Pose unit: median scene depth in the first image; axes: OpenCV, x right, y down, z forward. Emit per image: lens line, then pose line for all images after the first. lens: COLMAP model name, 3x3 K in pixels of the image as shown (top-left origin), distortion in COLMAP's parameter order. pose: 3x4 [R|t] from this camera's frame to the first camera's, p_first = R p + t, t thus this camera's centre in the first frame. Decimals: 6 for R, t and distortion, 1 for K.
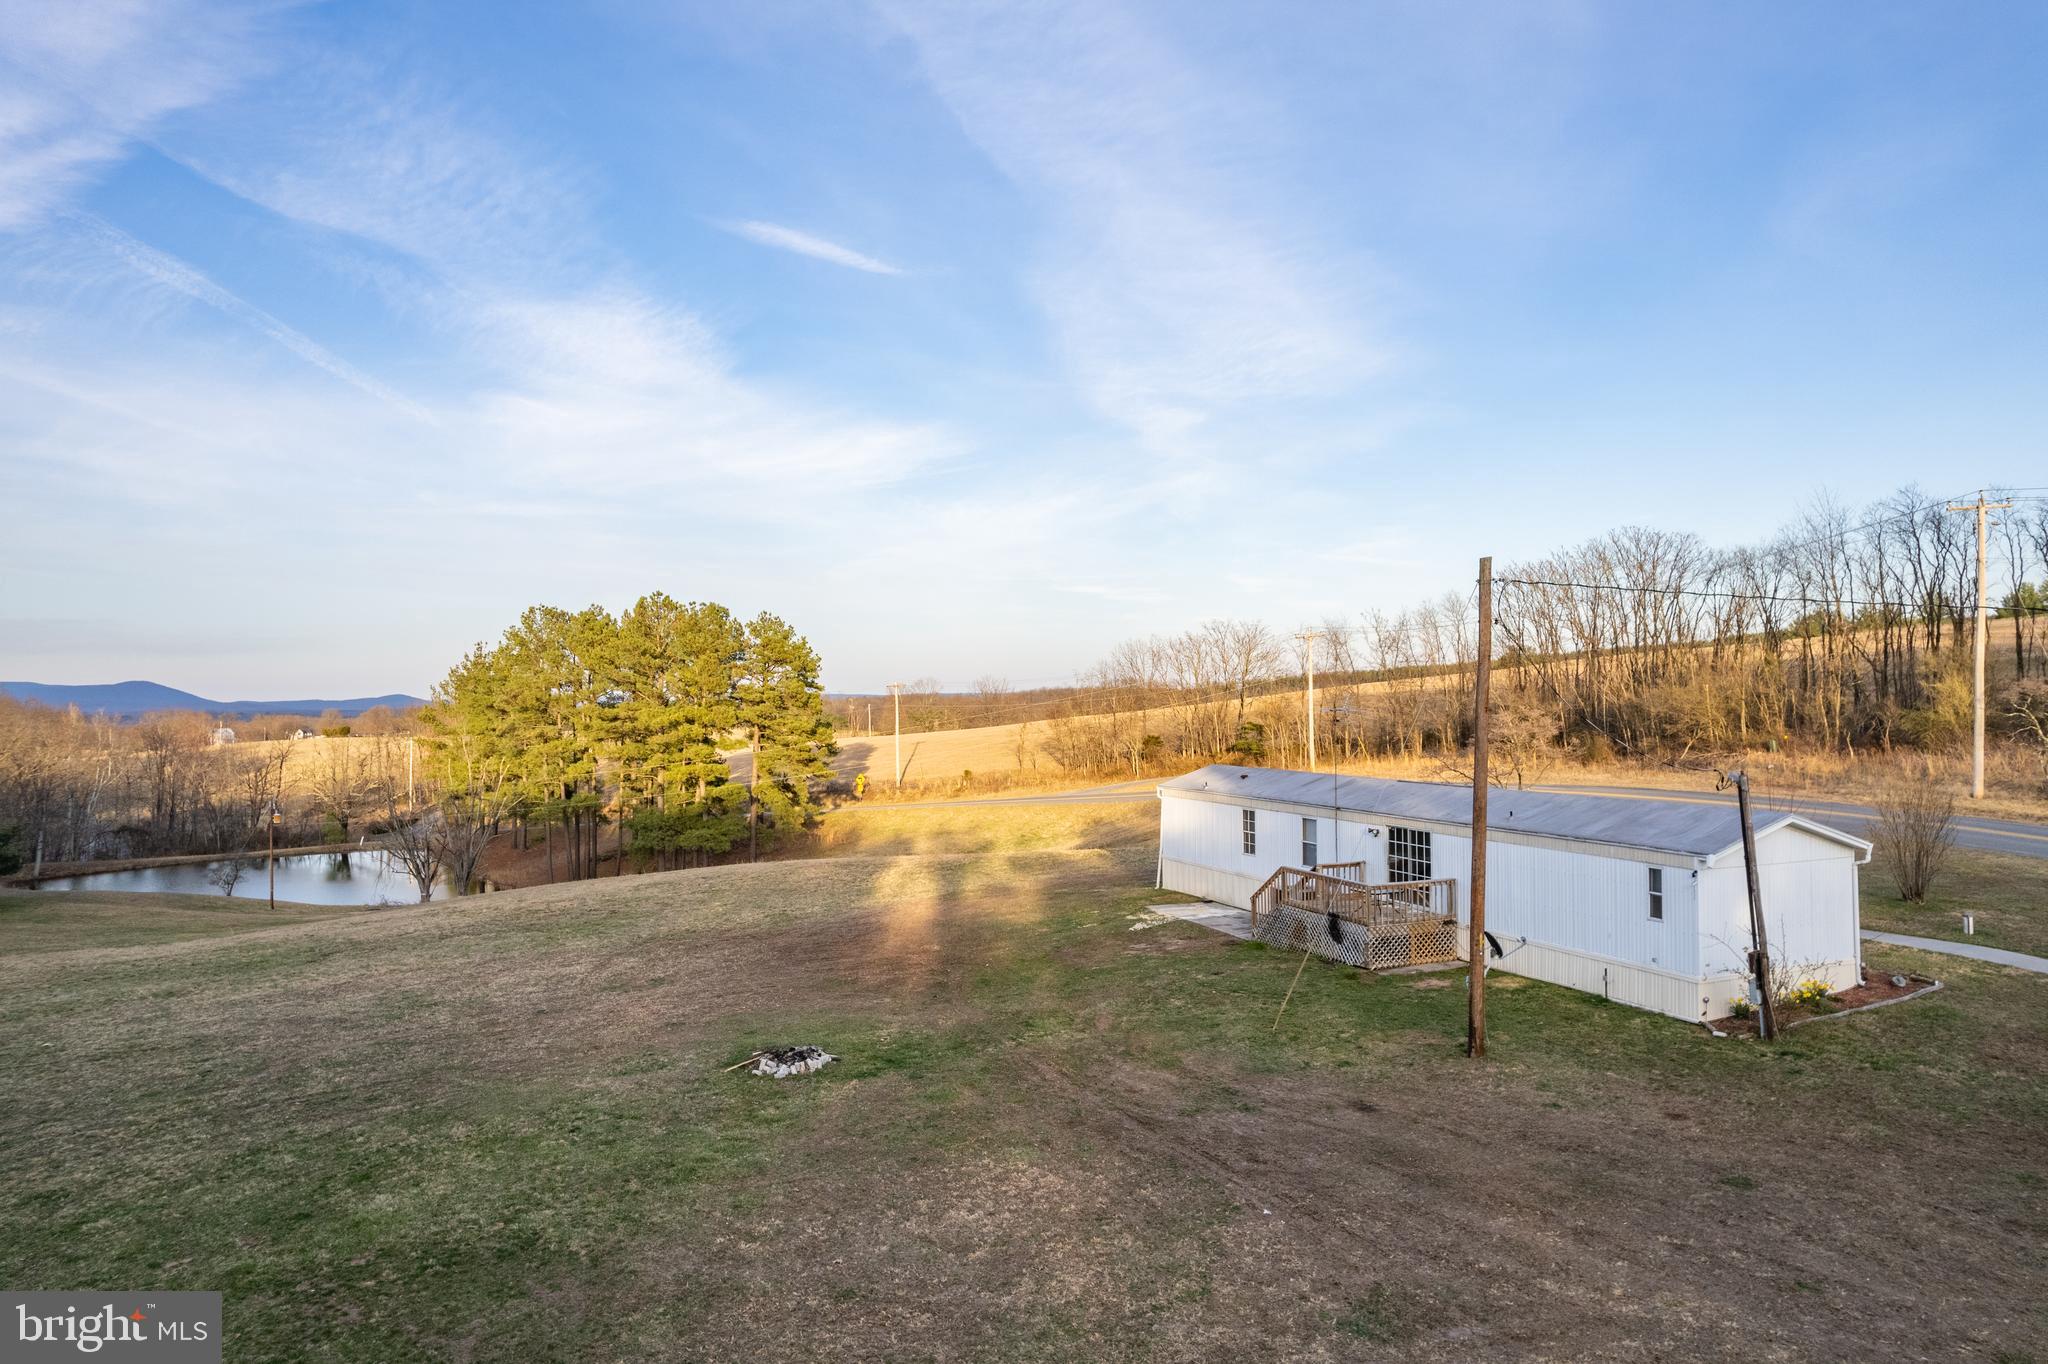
lens RADIAL K [[1295.4, 0, 1015.4], [0, 1295.4, 683.5], [0, 0, 1]] dist [-0.033830, -0.000601]
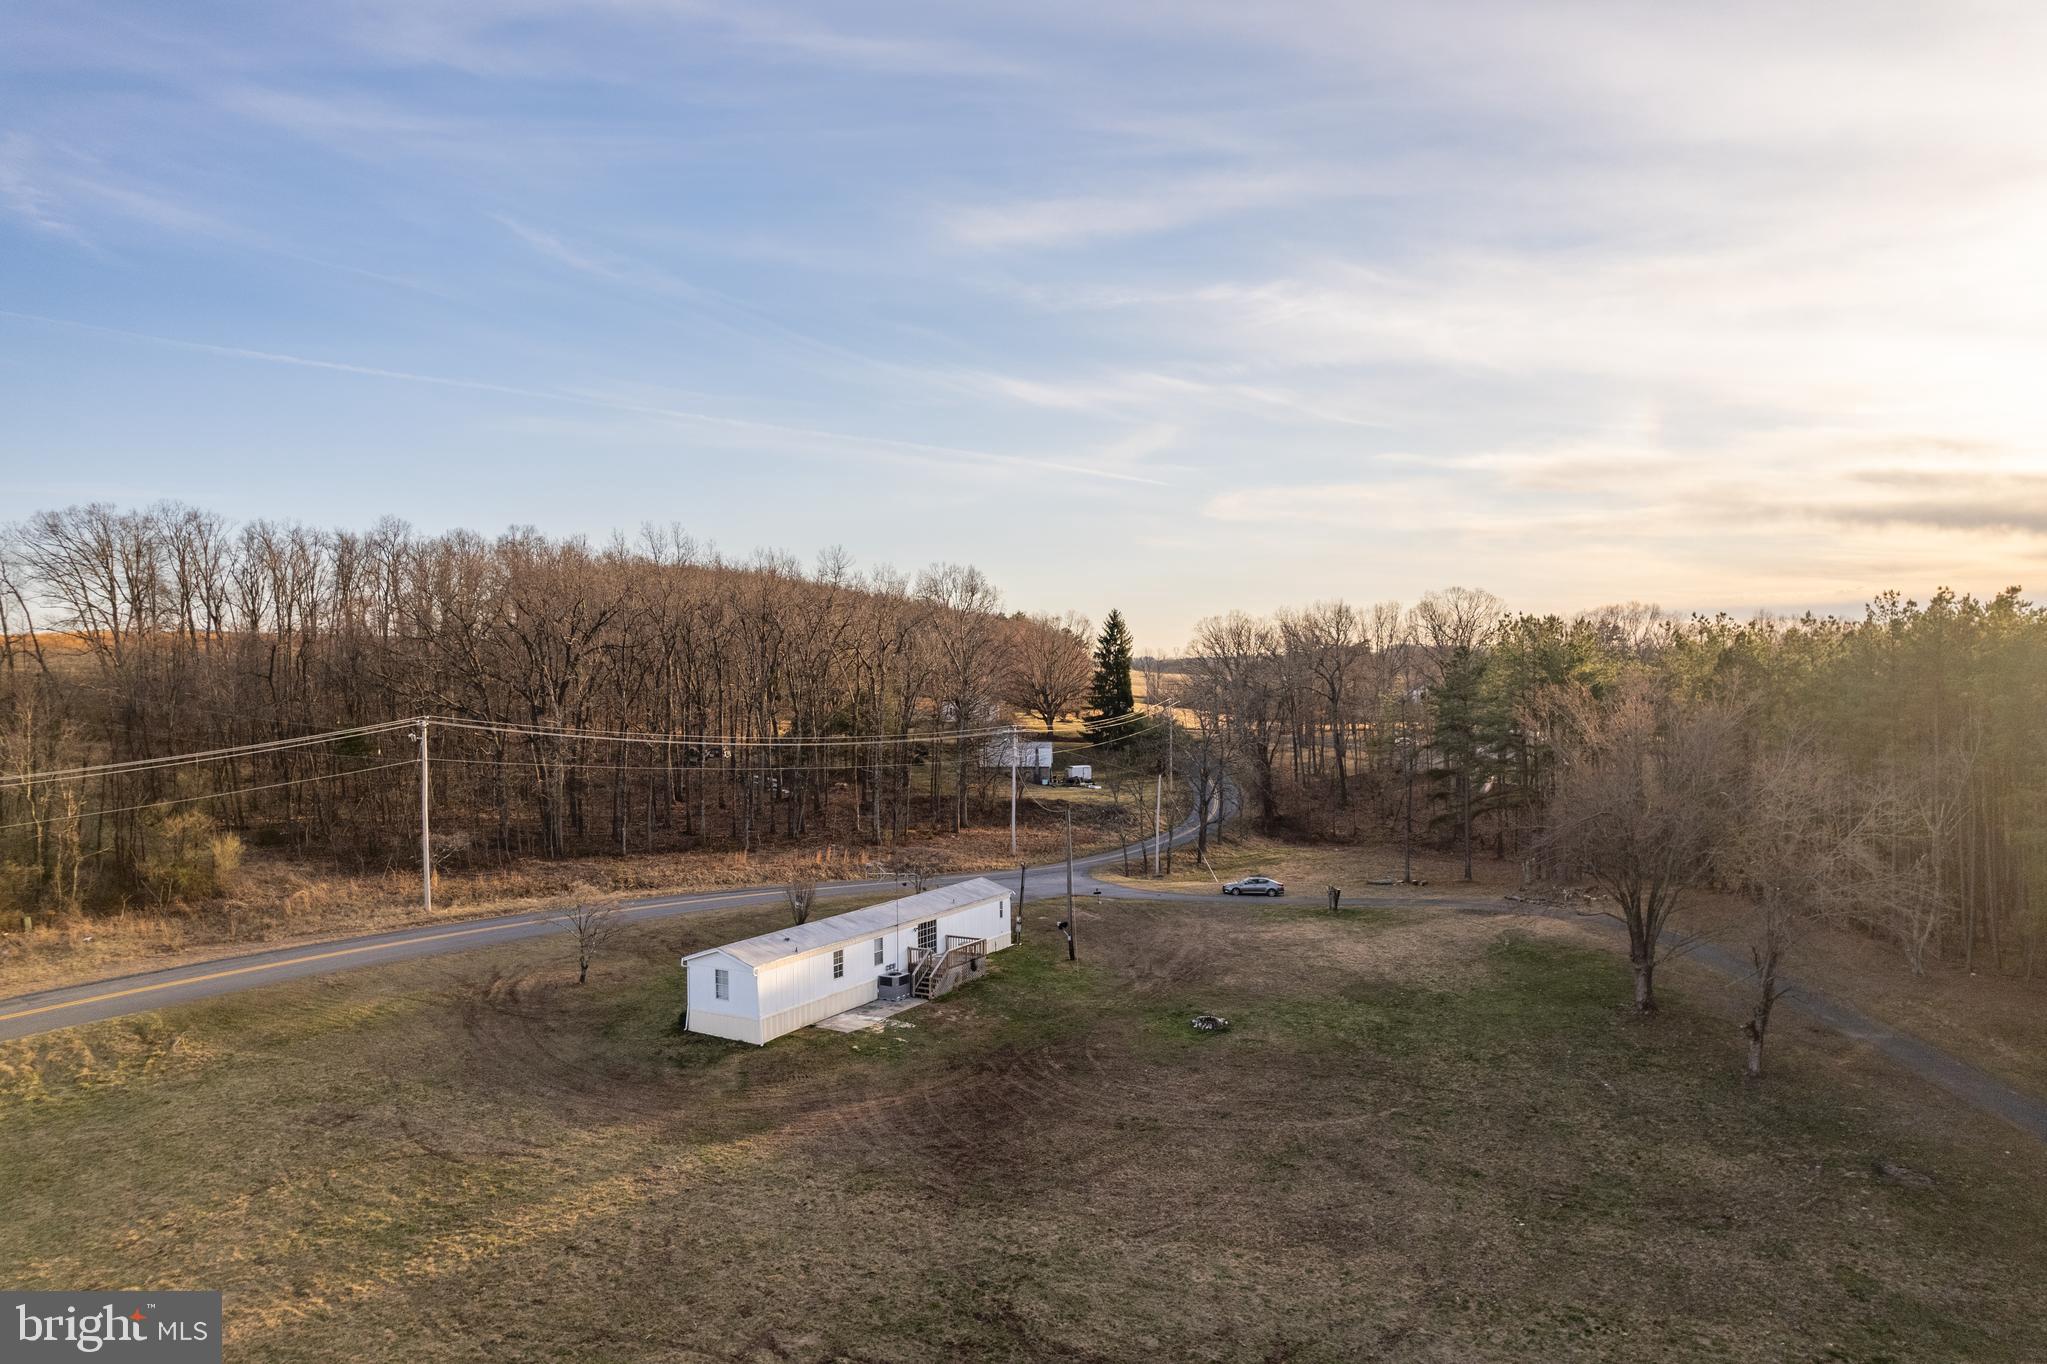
lens RADIAL K [[1322.8, 0, 1028.5], [0, 1322.8, 685.7], [0, 0, 1]] dist [-0.076625, 0.066659]
pose [[-0.646828, 0.015906, 0.762470, -0.441616], [0.010910, 0.999873, -0.011604, -0.075078], [-0.762558, 0.000813, -0.646920, 0.684236]]
